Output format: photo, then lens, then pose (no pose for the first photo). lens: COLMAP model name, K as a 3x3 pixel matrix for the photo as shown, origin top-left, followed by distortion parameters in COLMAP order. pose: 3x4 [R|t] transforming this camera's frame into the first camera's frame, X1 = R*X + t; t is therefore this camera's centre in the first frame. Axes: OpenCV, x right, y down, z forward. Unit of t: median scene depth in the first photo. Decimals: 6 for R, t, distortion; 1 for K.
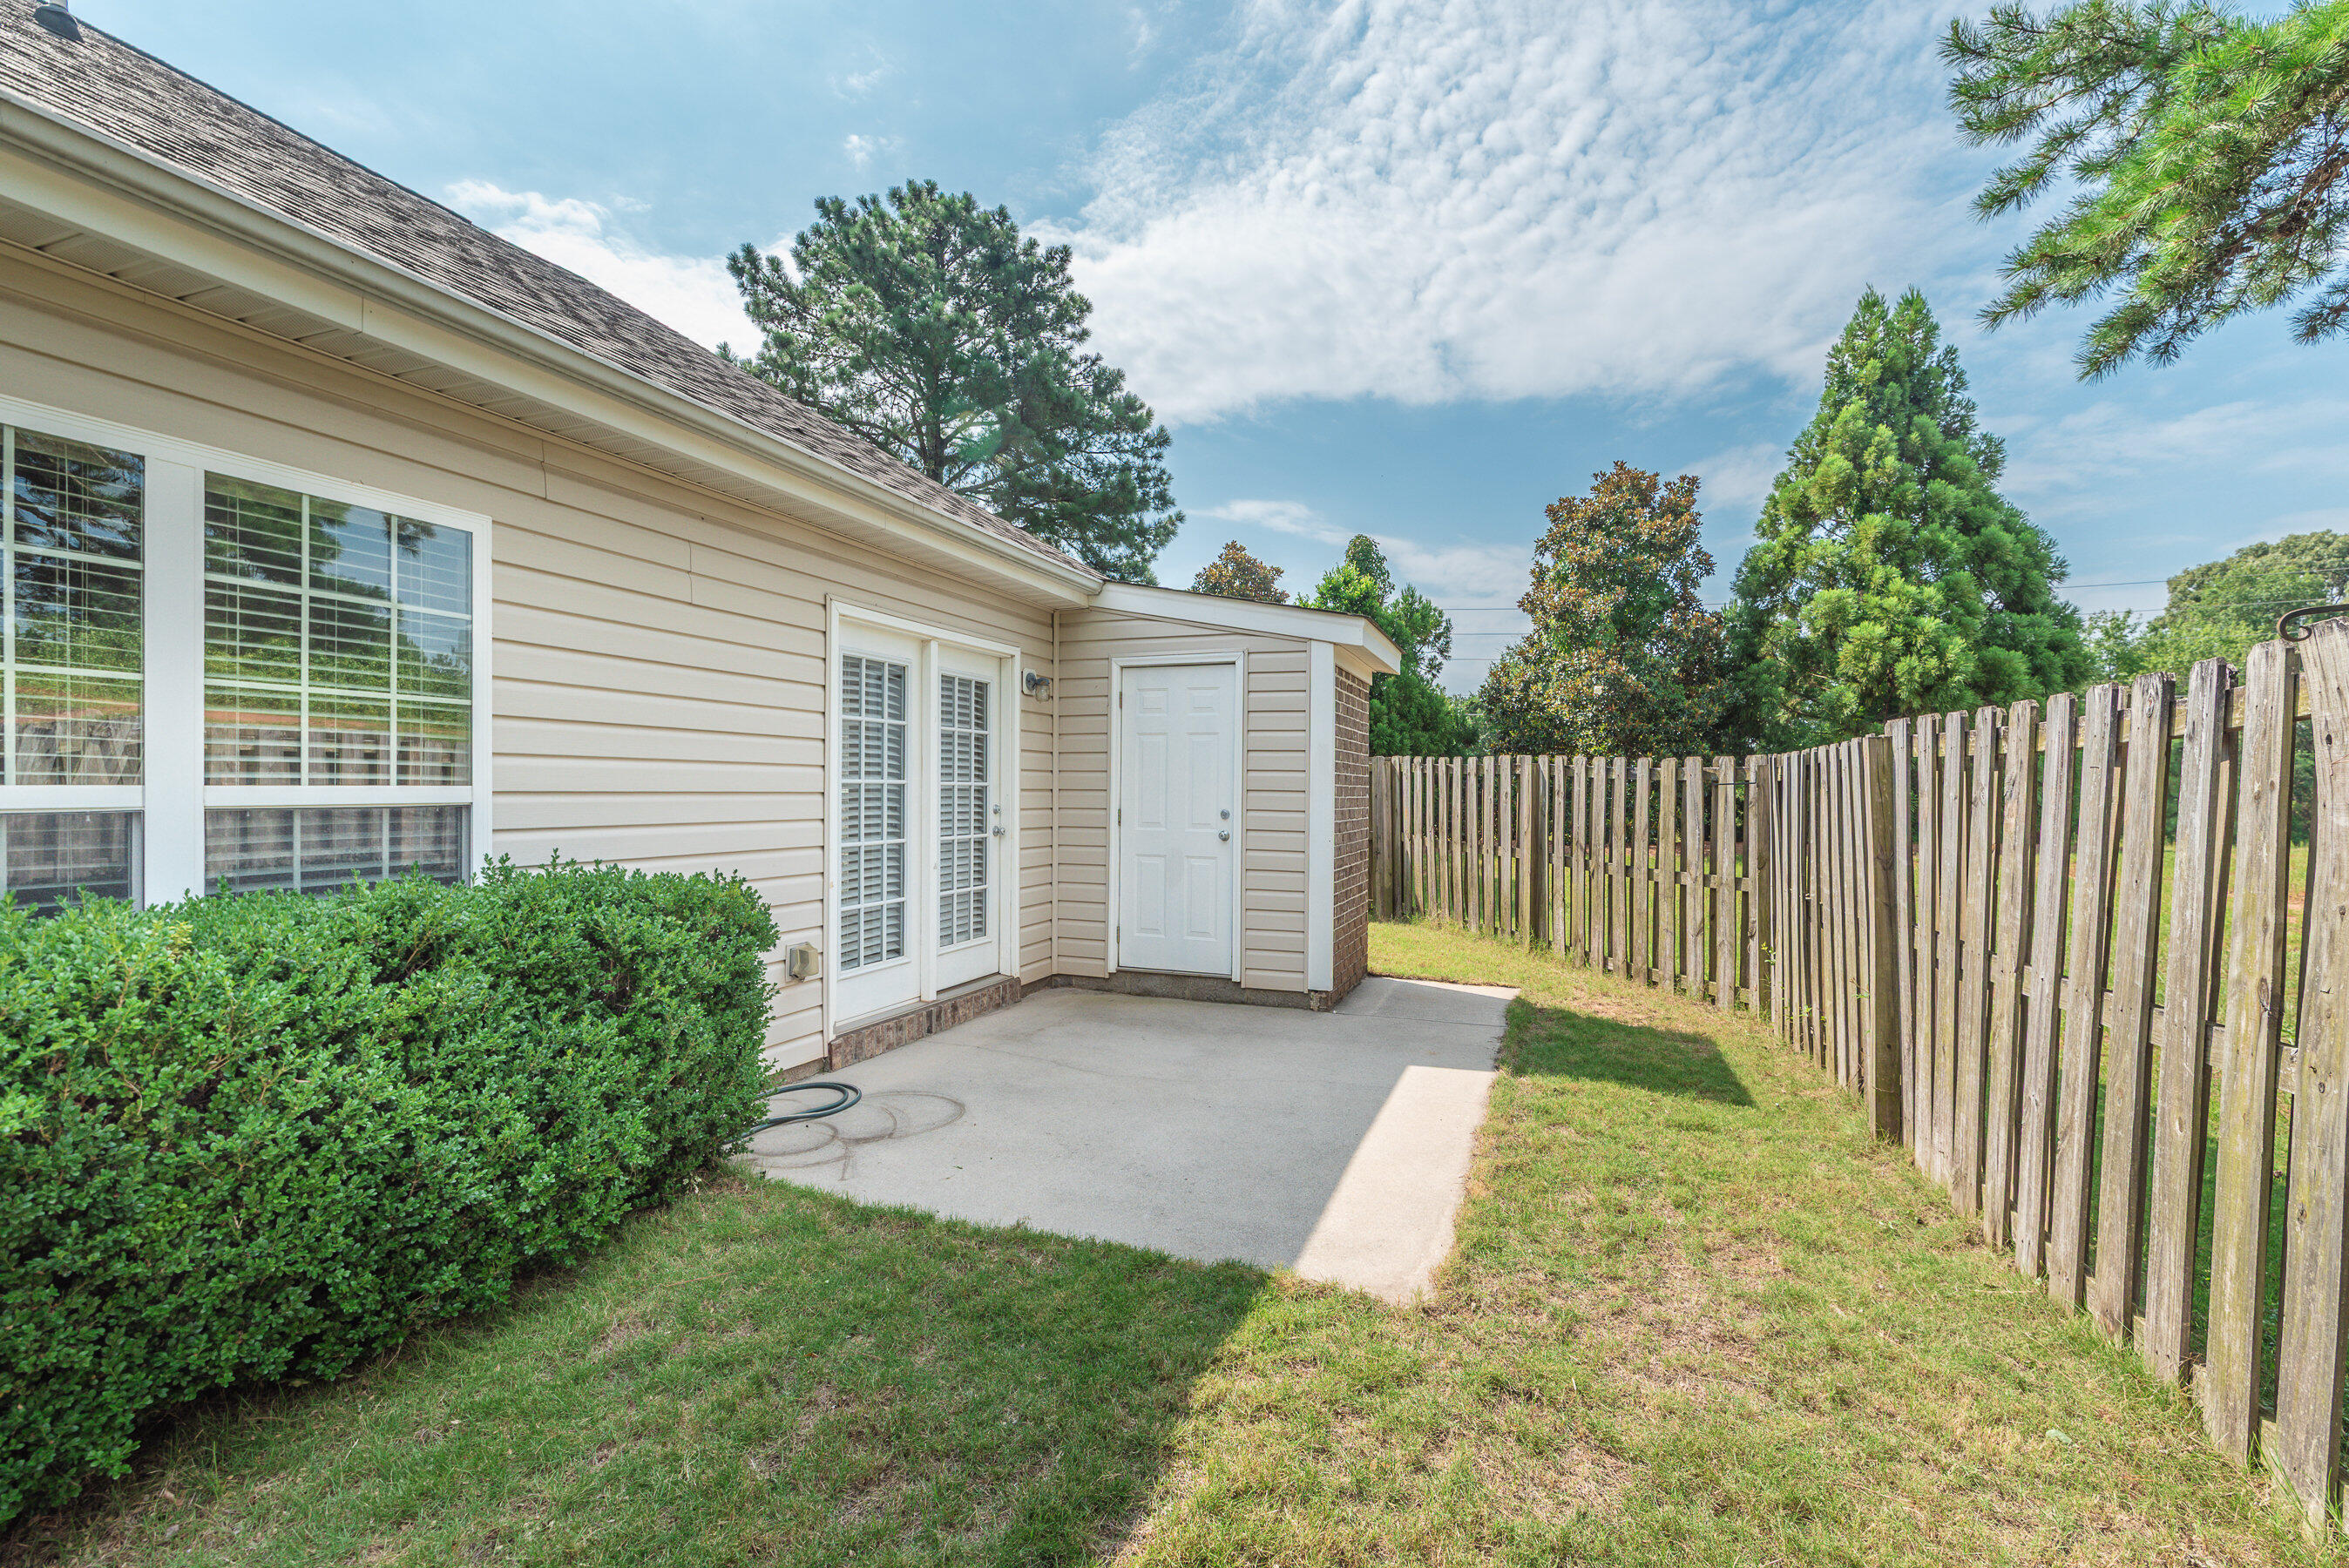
lens RADIAL K [[1018.2, 0, 1183.8], [0, 1018.2, 792.1], [0, 0, 1]] dist [0.001238, -0.000337]
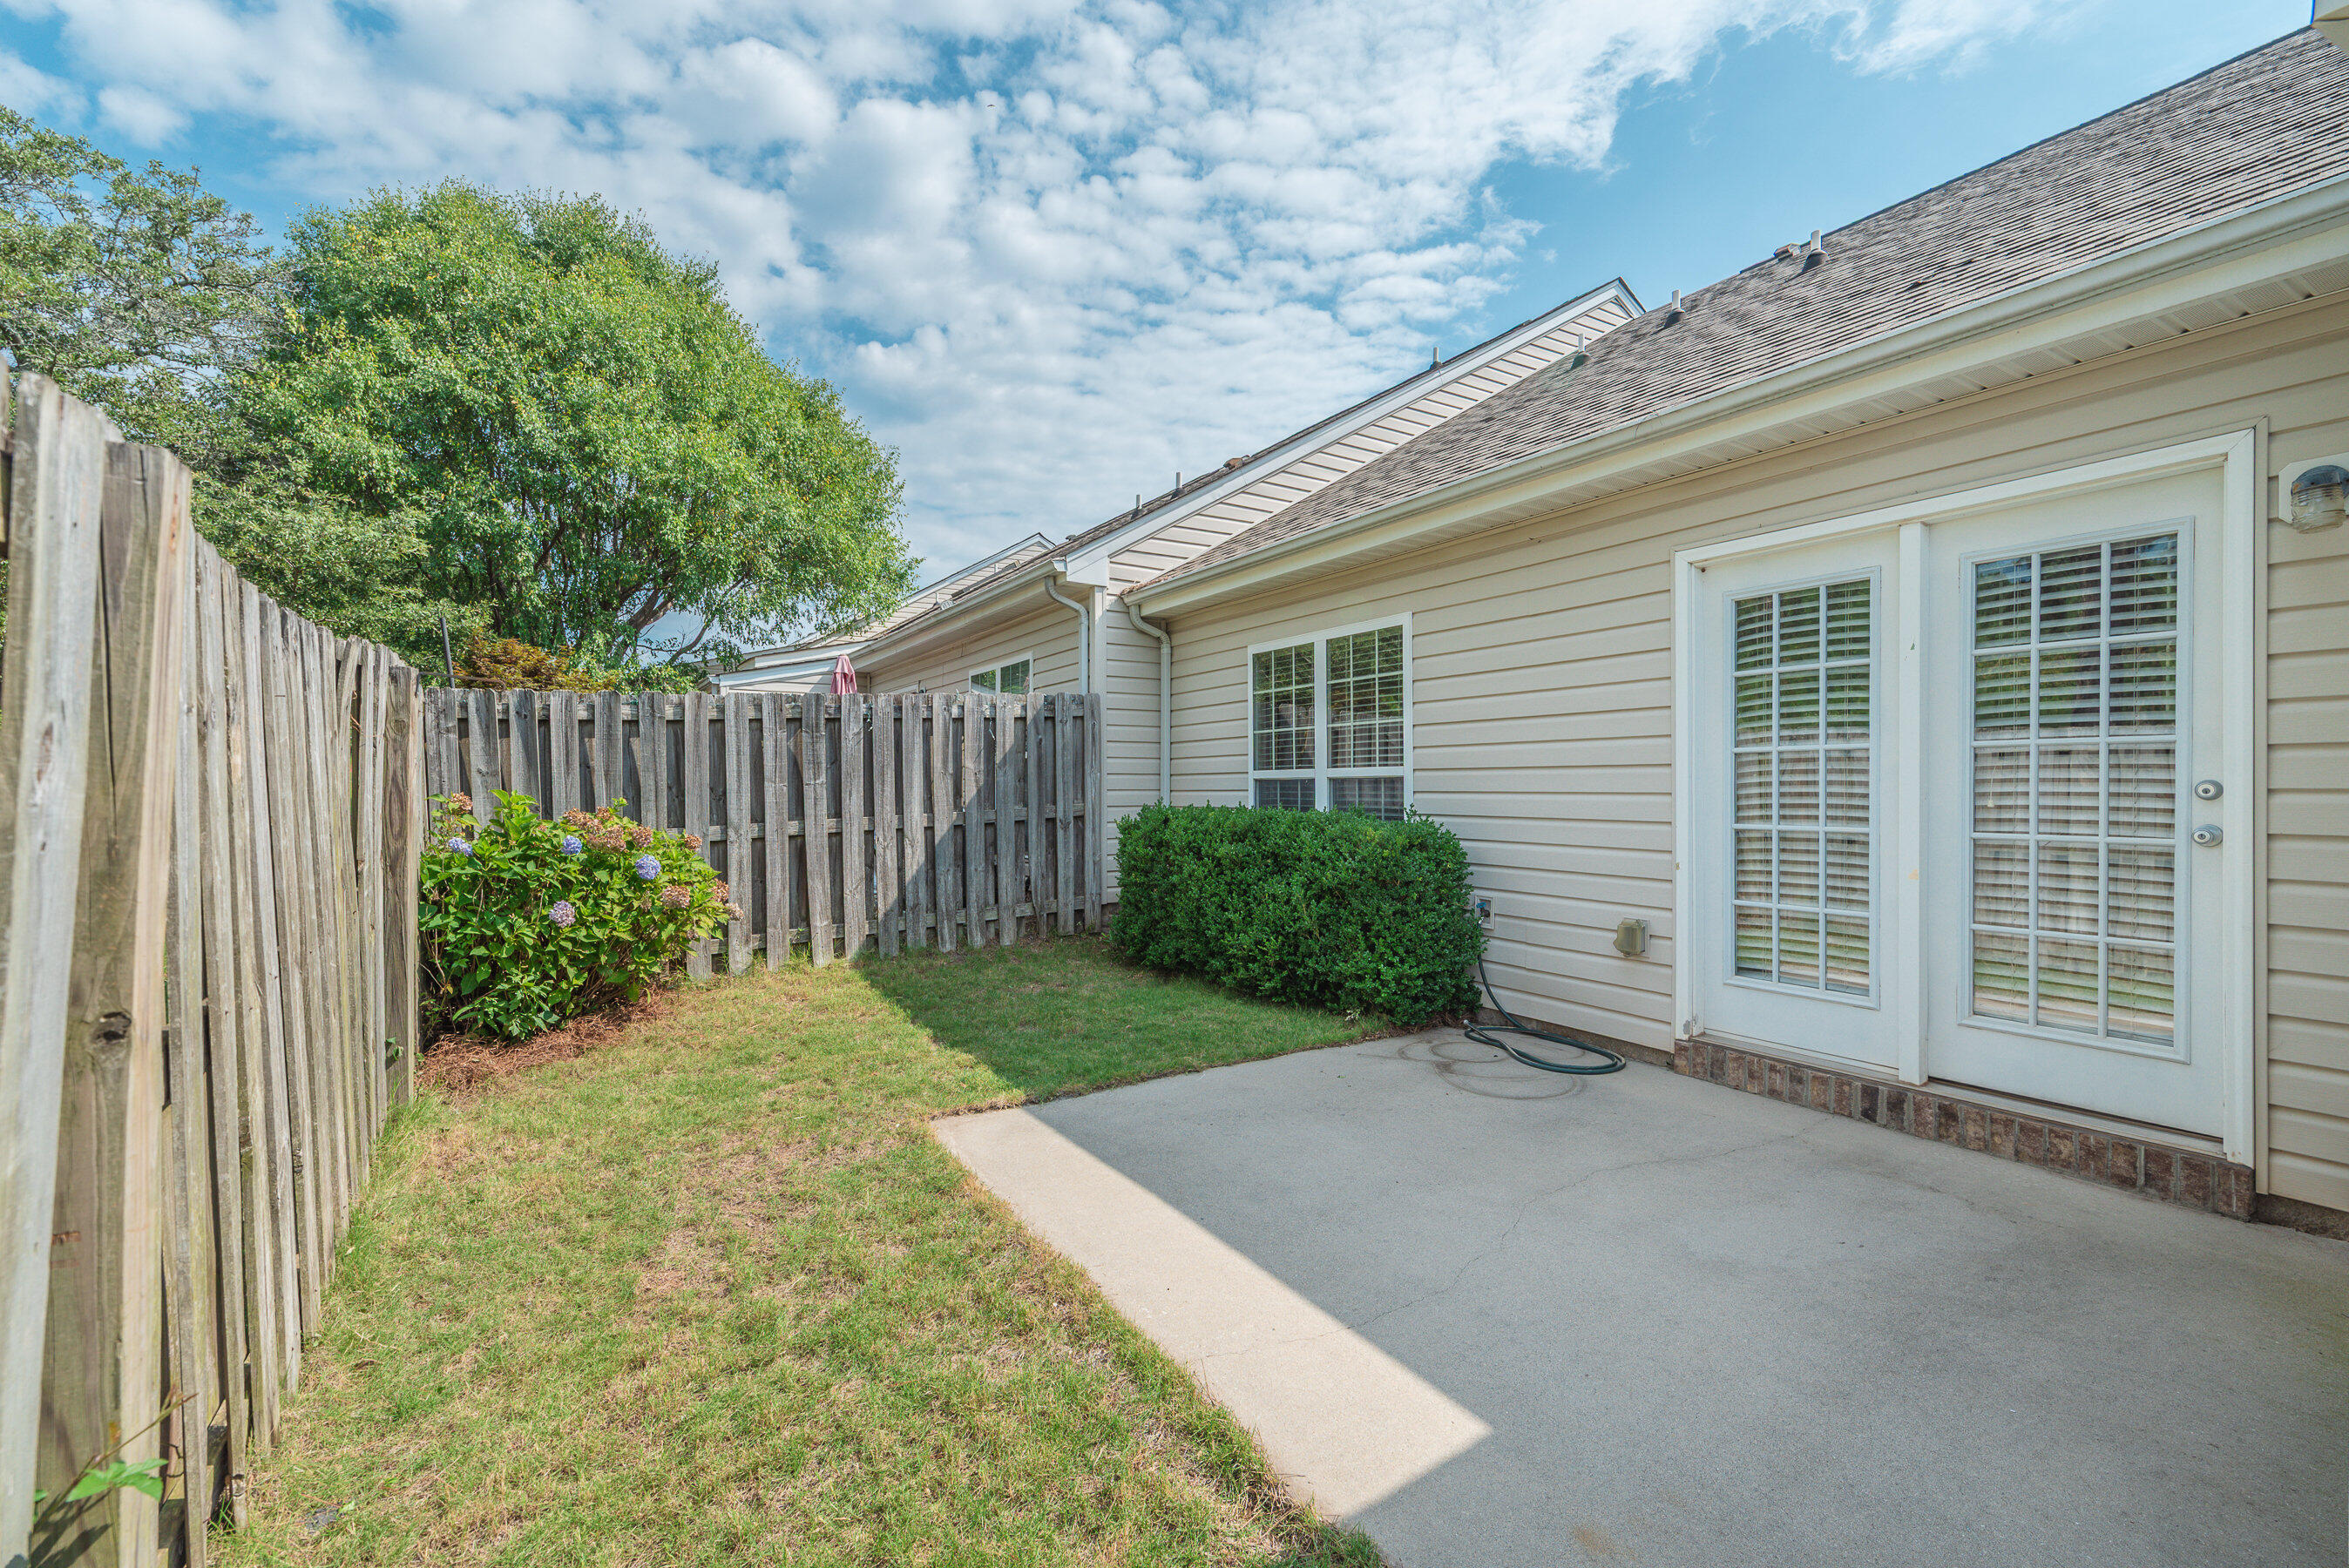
lens RADIAL K [[1018.2, 0, 1186.9], [0, 1018.2, 785.6], [0, 0, 1]] dist [0.001238, -0.000337]
pose [[-0.609408, -0.010698, -0.792785, 0.714174], [-0.008596, 0.999939, -0.006886, 0.033023], [0.792810, 0.002618, -0.609463, 1.351713]]
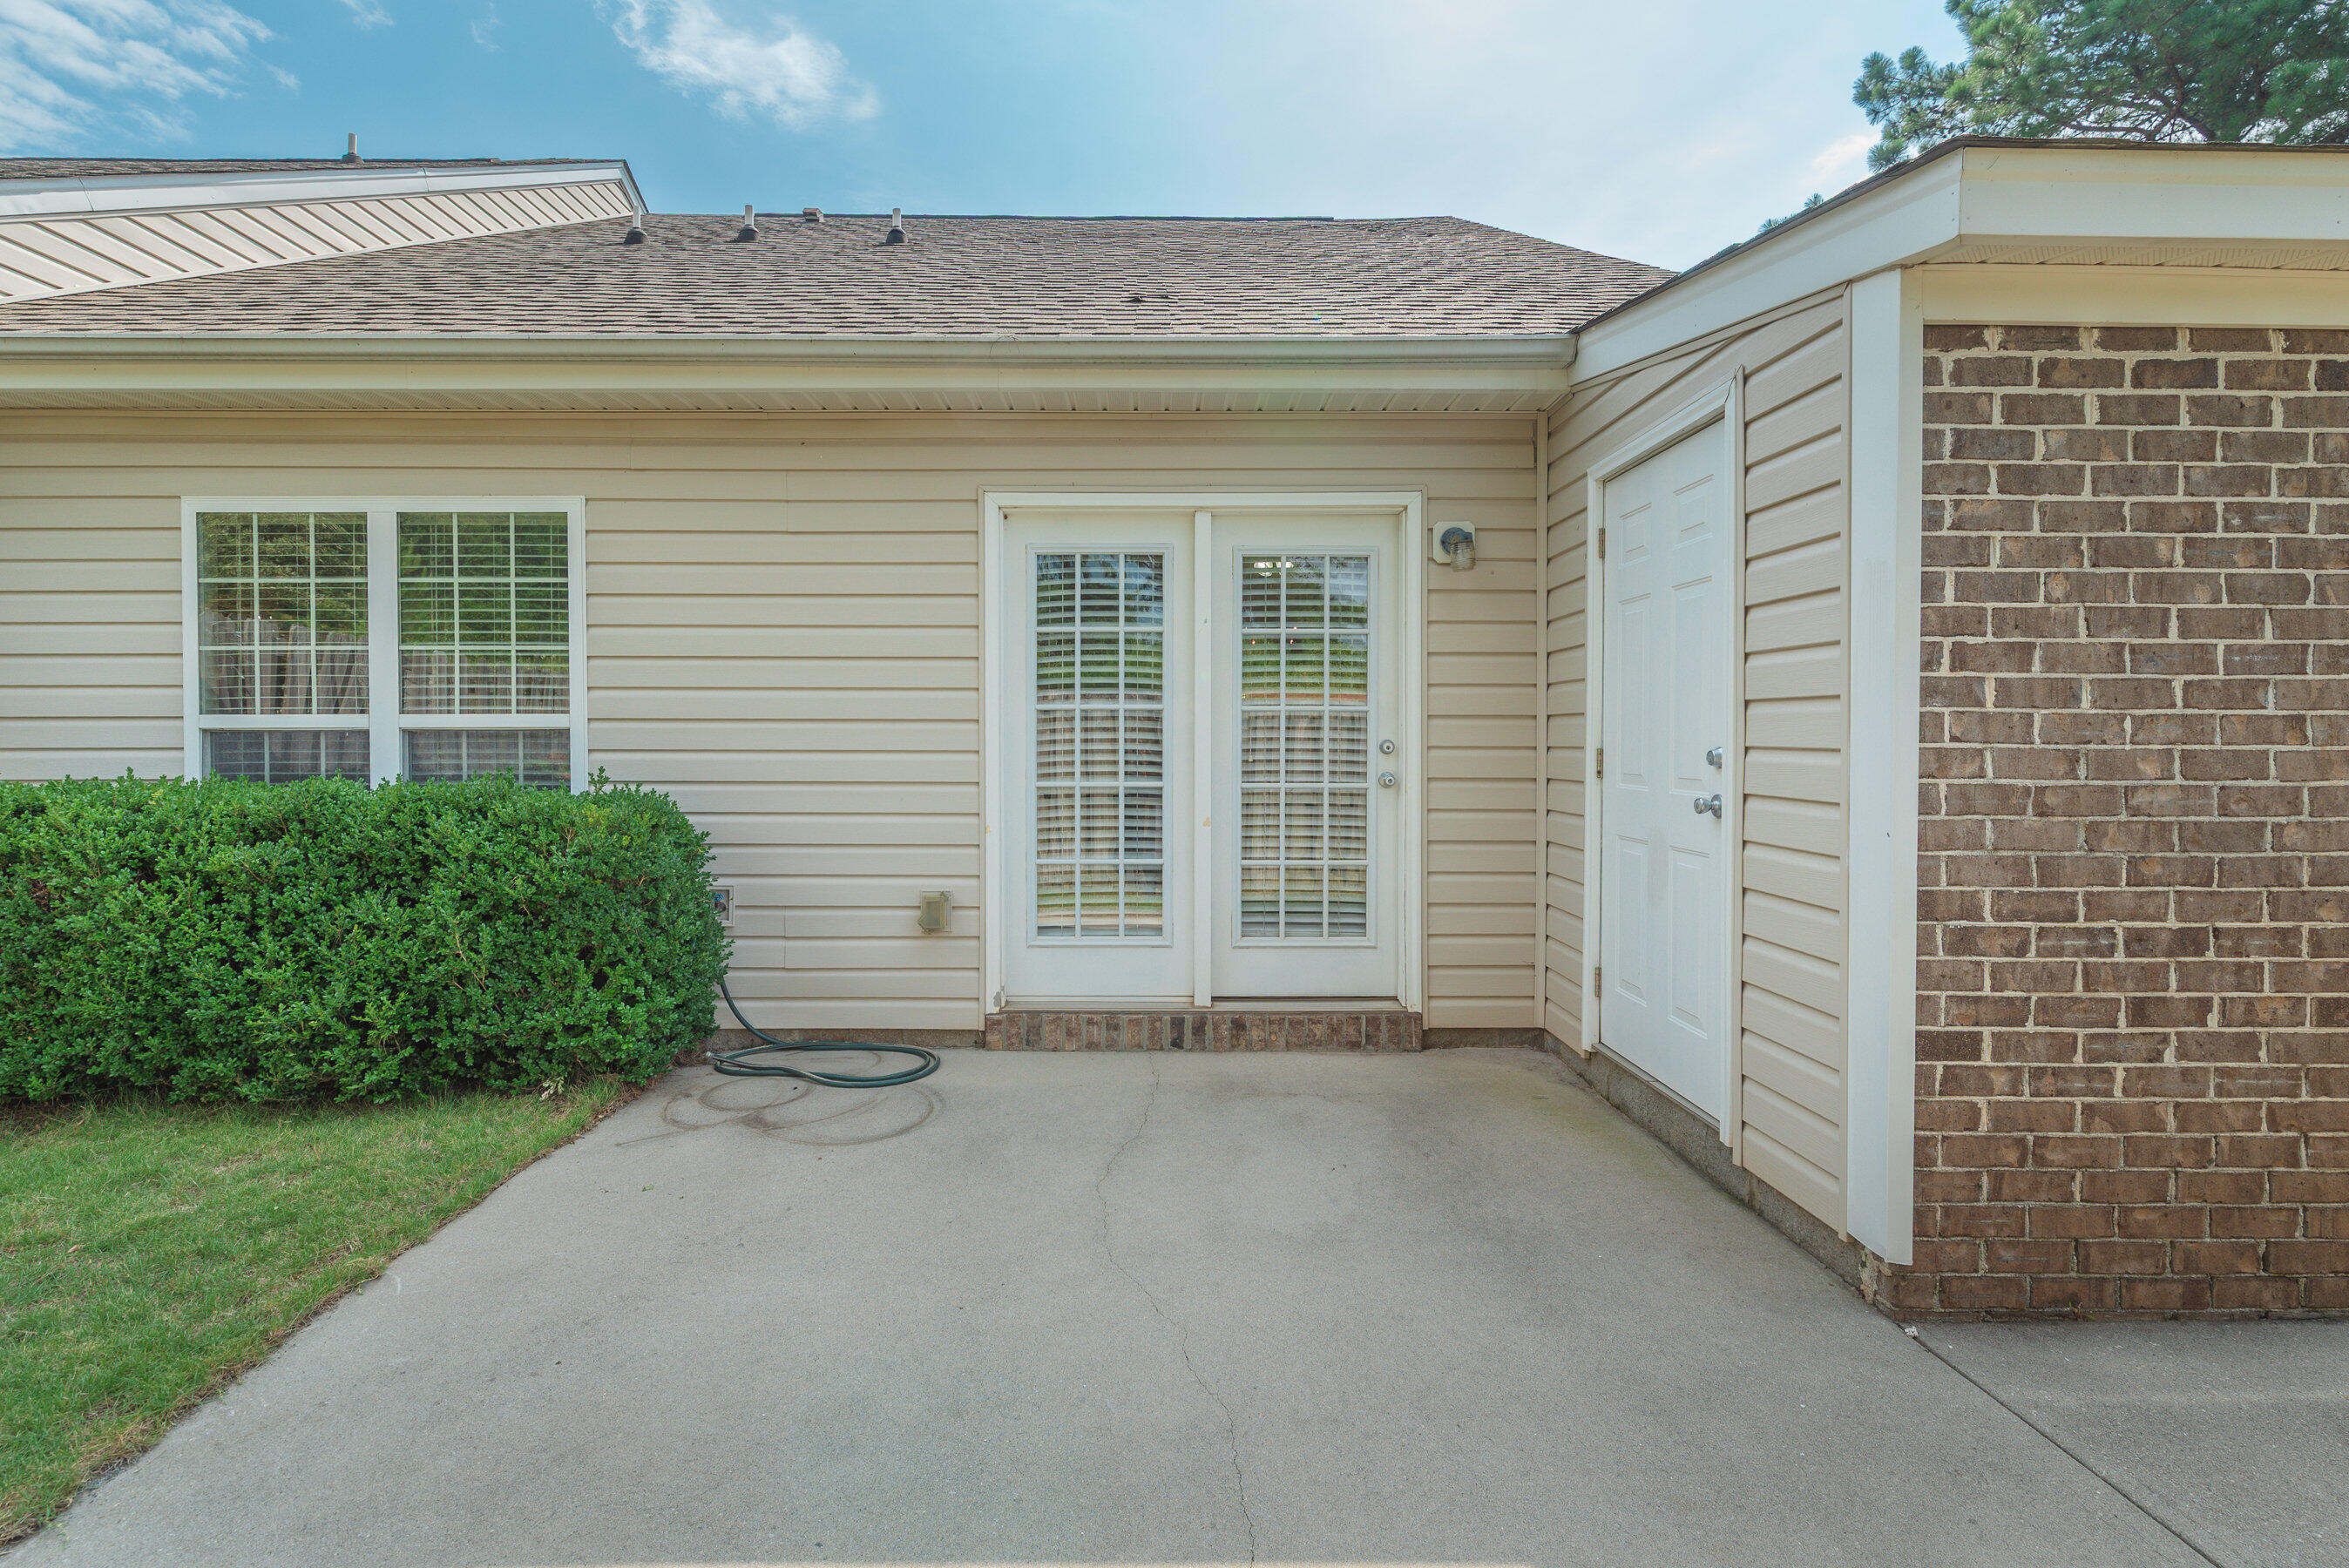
lens RADIAL K [[1018.2, 0, 1153.4], [0, 1018.2, 754.1], [0, 0, 1]] dist [0.001238, -0.000337]
pose [[0.359781, 0.002885, -0.933032, 0.551715], [-0.001553, 0.999996, 0.002493, 0.029288], [0.933035, 0.000552, 0.359784, 0.923927]]
